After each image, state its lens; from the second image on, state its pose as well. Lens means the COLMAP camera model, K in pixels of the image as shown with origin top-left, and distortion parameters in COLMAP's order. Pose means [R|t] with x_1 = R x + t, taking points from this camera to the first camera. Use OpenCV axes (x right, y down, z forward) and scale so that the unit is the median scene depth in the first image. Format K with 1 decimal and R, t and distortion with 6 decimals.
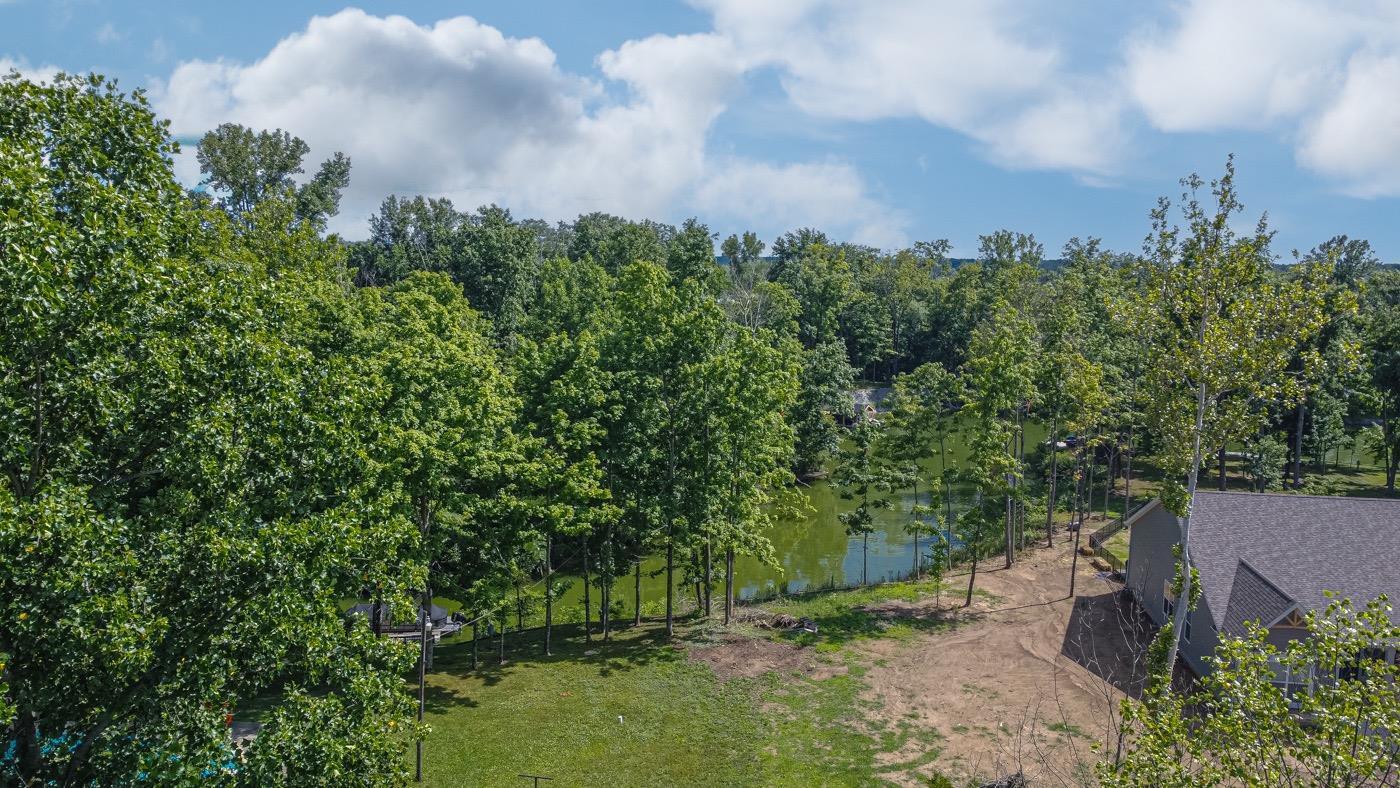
lens RADIAL K [[1049.4, 0, 701.7], [0, 1049.4, 389.5], [0, 0, 1]] dist [0.000003, -0.011013]
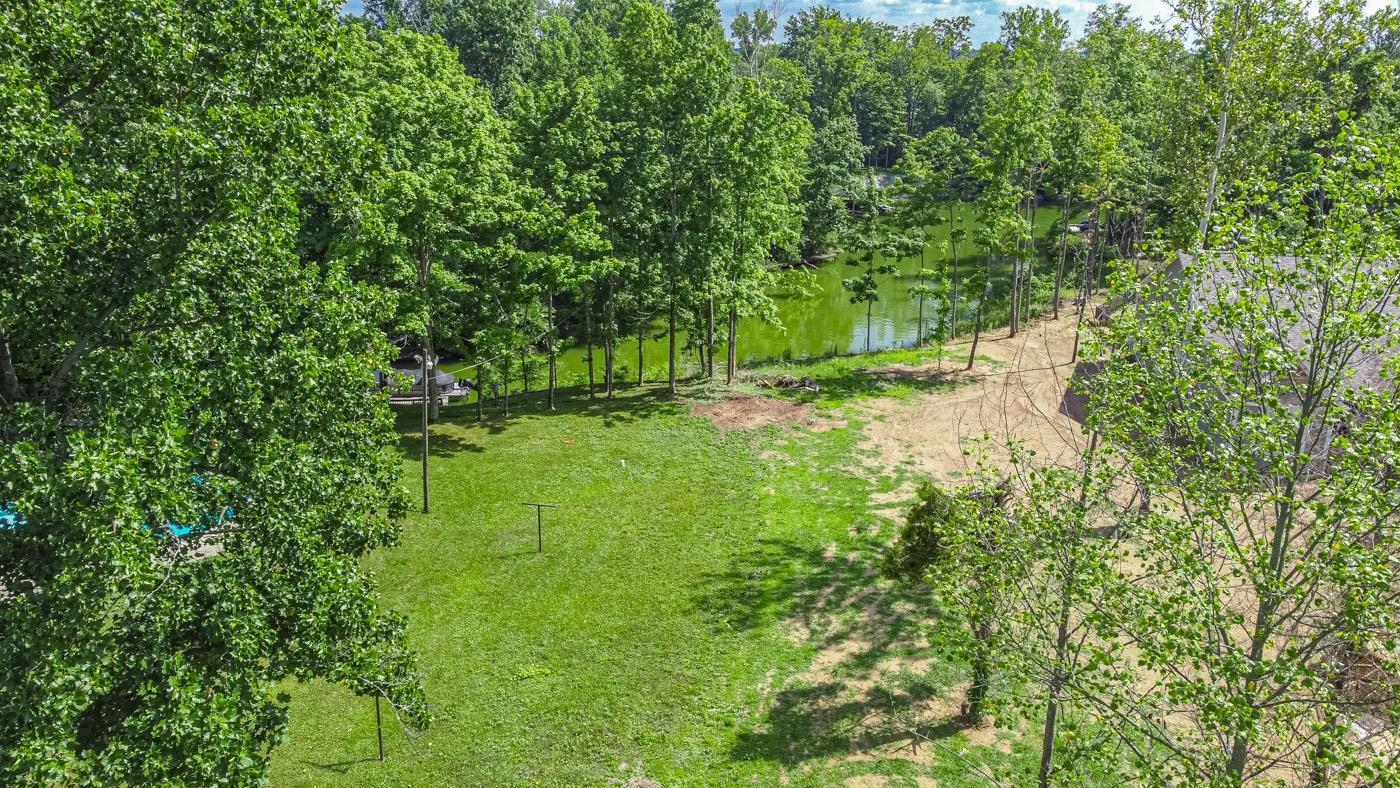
lens RADIAL K [[1049.4, 0, 701.7], [0, 1049.4, 389.5], [0, 0, 1]] dist [0.000003, -0.011013]
pose [[0.999957, 0.003703, -0.008452, 0.006344], [-0.002054, 0.982280, 0.187406, 0.040874], [0.008996, -0.187381, 0.982246, 0.006757]]
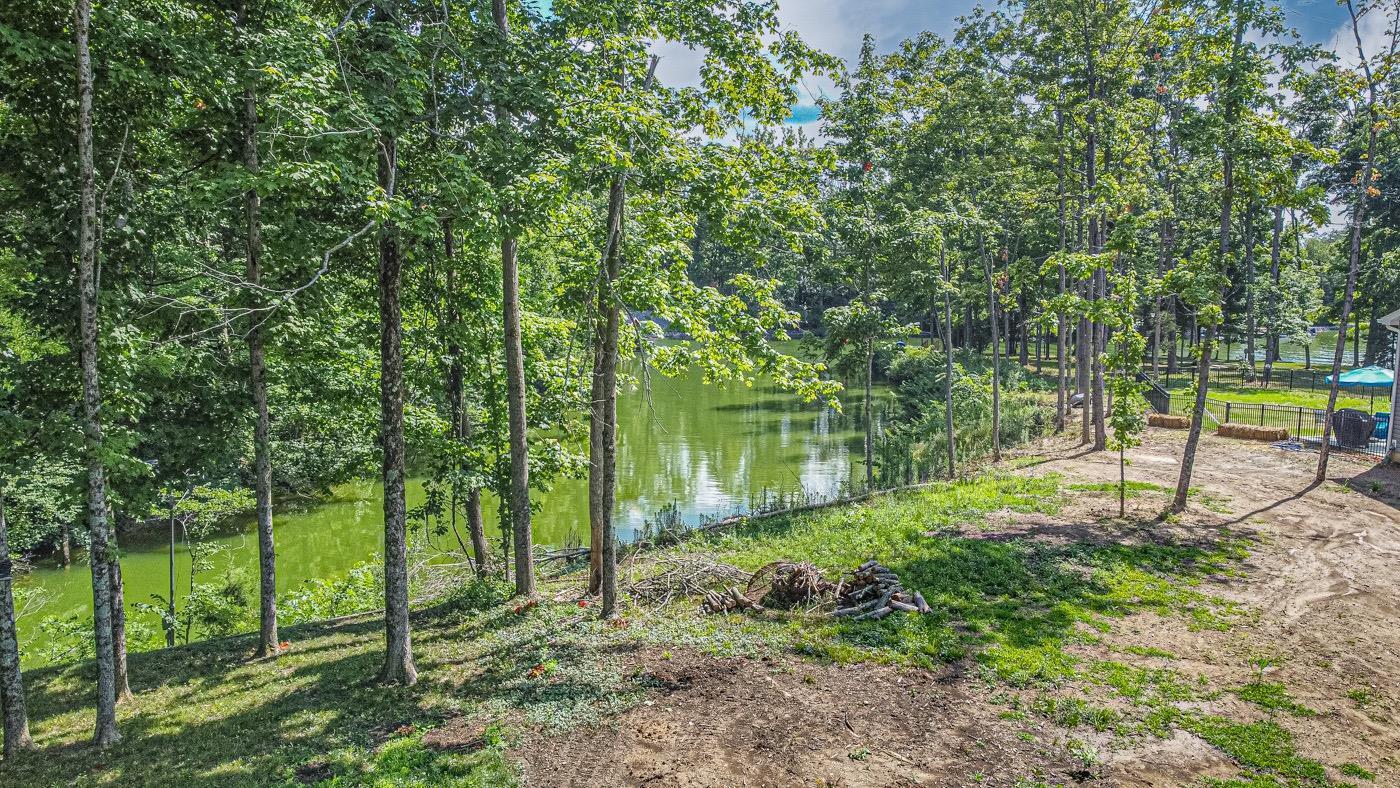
lens RADIAL K [[1049.4, 0, 701.7], [0, 1049.4, 389.5], [0, 0, 1]] dist [0.000003, -0.011013]
pose [[0.958036, -0.042623, 0.283461, -0.030648], [0.040823, 0.999091, 0.012258, 0.164761], [-0.283726, -0.000172, 0.958905, 0.740483]]
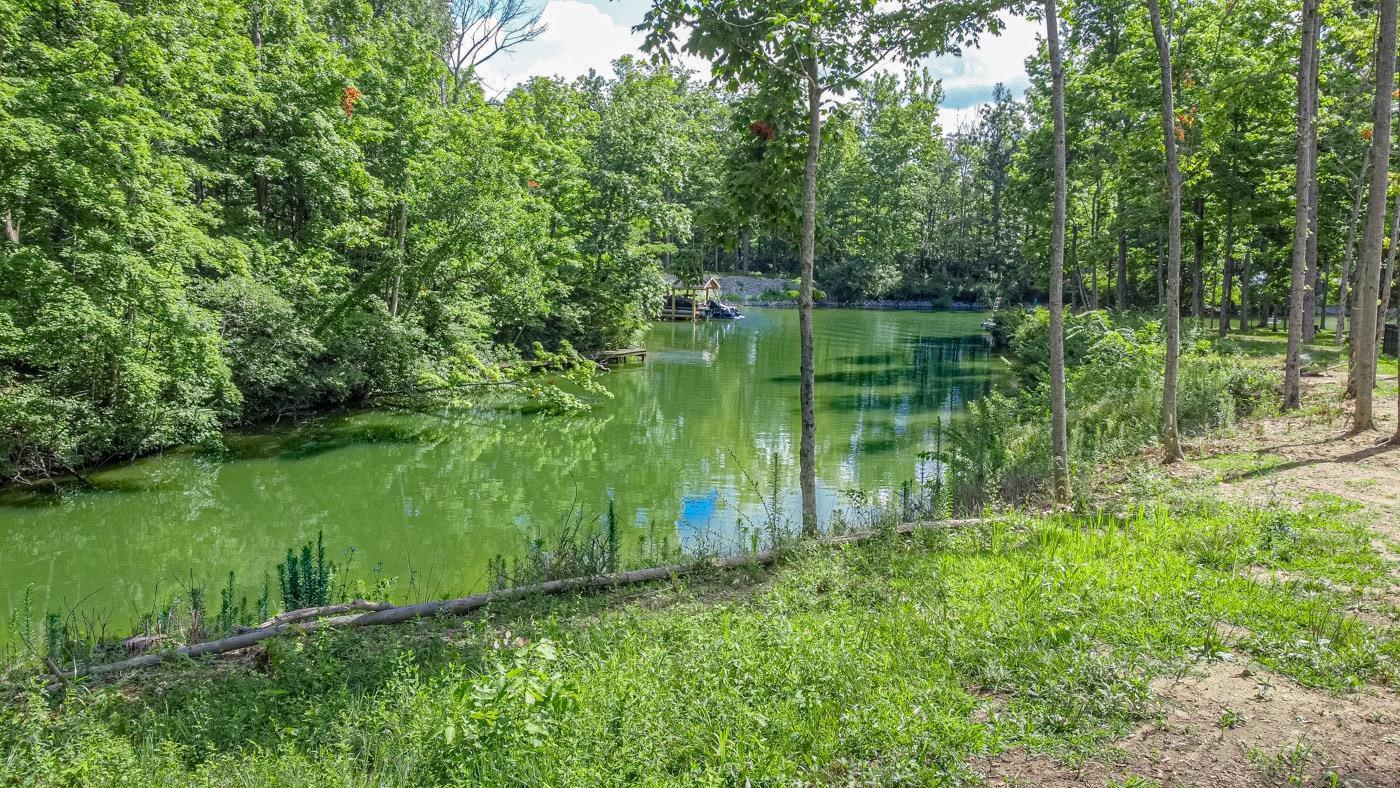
lens RADIAL K [[1049.4, 0, 701.7], [0, 1049.4, 389.5], [0, 0, 1]] dist [0.000003, -0.011013]
pose [[0.987666, -0.023739, 0.154768, 0.146334], [0.020869, 0.999579, 0.020145, 0.194766], [-0.155181, -0.016666, 0.987745, 1.032628]]
